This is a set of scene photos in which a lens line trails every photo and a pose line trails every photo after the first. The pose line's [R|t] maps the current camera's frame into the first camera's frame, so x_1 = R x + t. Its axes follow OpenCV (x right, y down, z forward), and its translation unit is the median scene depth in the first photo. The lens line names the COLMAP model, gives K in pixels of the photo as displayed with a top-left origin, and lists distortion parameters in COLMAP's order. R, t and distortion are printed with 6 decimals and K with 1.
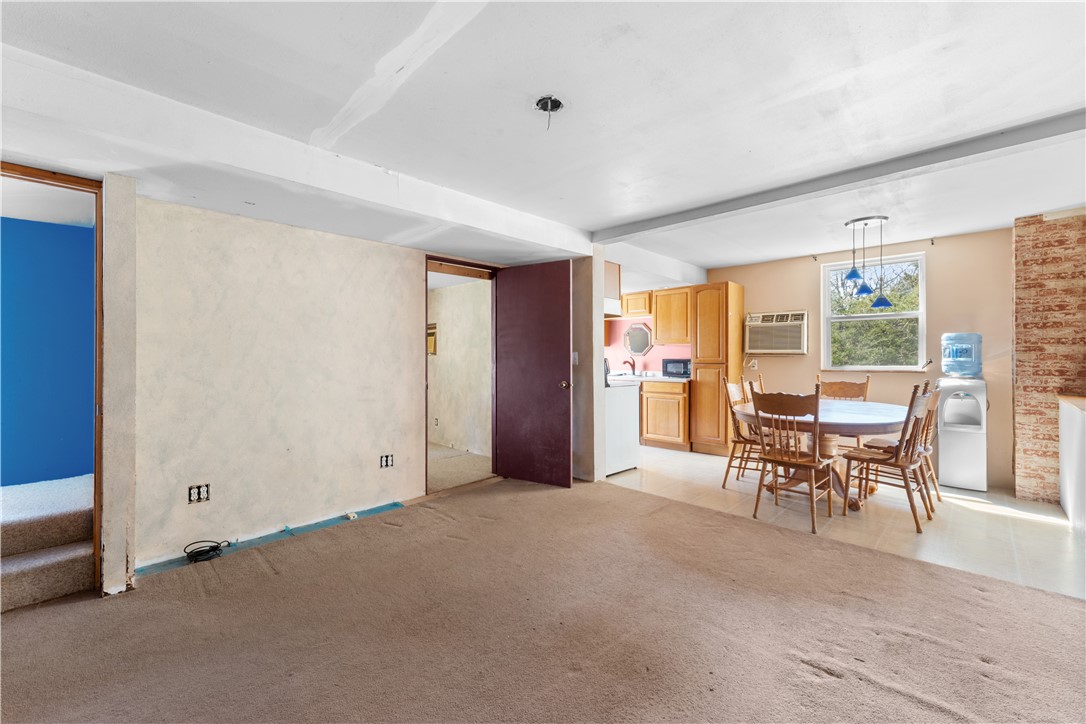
lens RADIAL K [[440.8, 0, 542.9], [0, 440.8, 357.0], [0, 0, 1]] dist [0.003305, -0.000037]
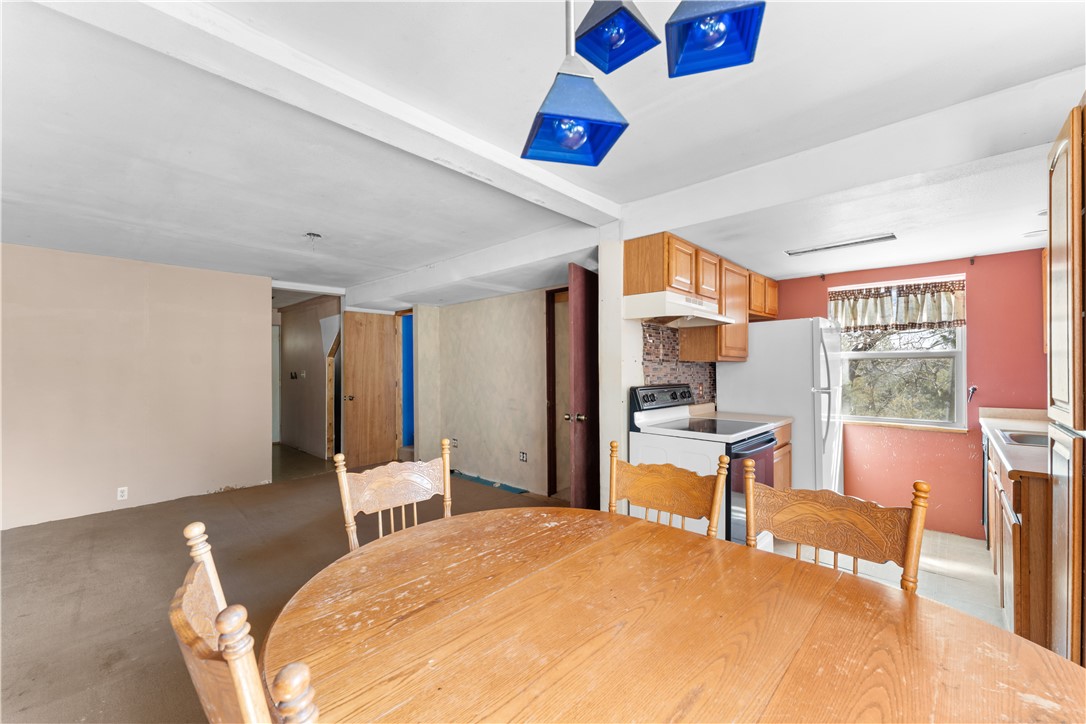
lens RADIAL K [[440.8, 0, 533.1], [0, 440.8, 368.6], [0, 0, 1]] dist [0.003305, -0.000037]
pose [[0.001509, 0.001163, -0.999998, 0.932446], [0.001228, 0.999999, 0.001165, -0.028741], [0.999998, -0.001230, 0.001508, 0.994922]]
